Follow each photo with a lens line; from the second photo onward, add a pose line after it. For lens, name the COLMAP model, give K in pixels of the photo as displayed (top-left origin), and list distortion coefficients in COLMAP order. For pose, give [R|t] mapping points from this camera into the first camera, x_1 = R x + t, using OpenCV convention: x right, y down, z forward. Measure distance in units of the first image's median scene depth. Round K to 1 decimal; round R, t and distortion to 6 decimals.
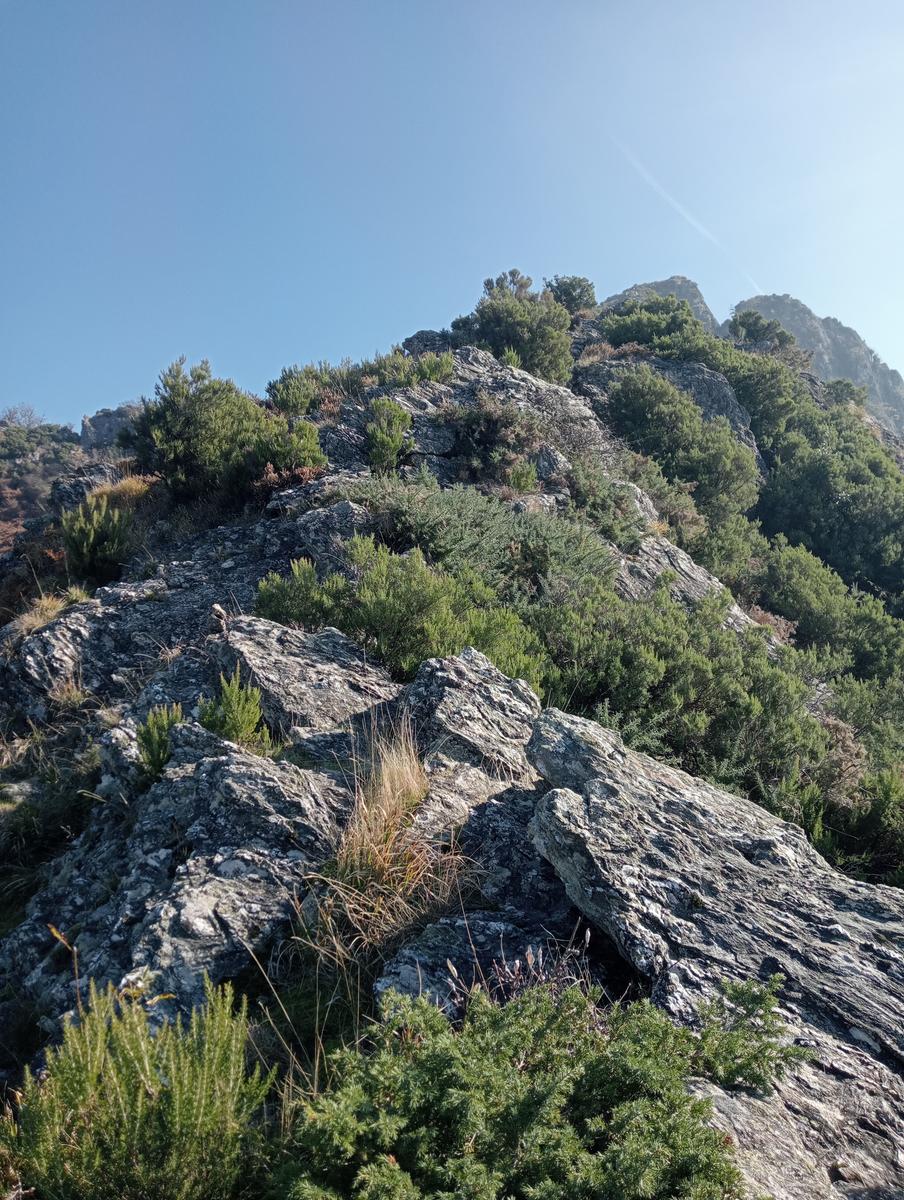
lens RADIAL K [[928.6, 0, 452.0], [0, 928.6, 600.0], [0, 0, 1]] dist [0.095507, -0.188608]
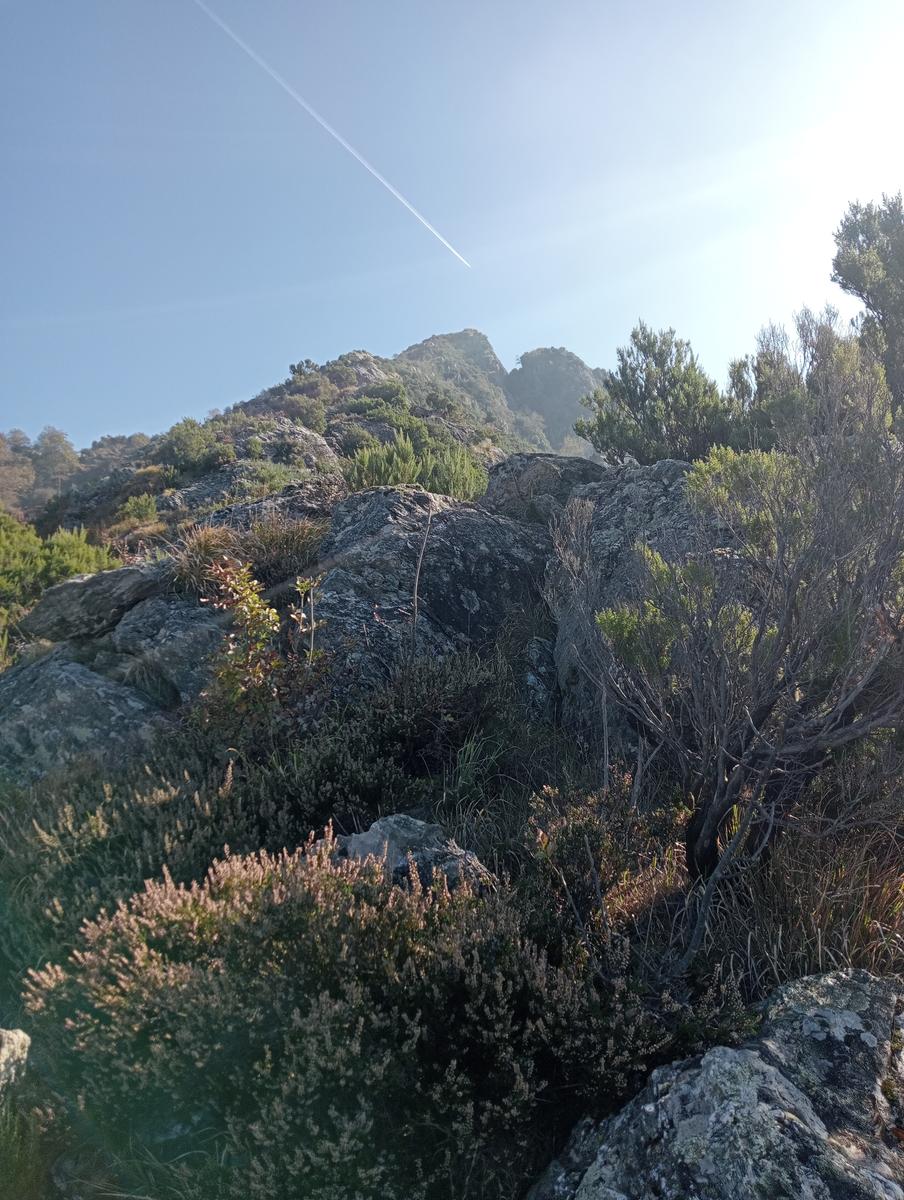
lens RADIAL K [[928.6, 0, 452.0], [0, 928.6, 600.0], [0, 0, 1]] dist [0.095507, -0.188608]
pose [[0.981522, -0.027590, 0.189352, -0.025001], [0.034841, 0.998777, -0.035072, 0.412749], [-0.188152, 0.041021, 0.981283, -1.945812]]
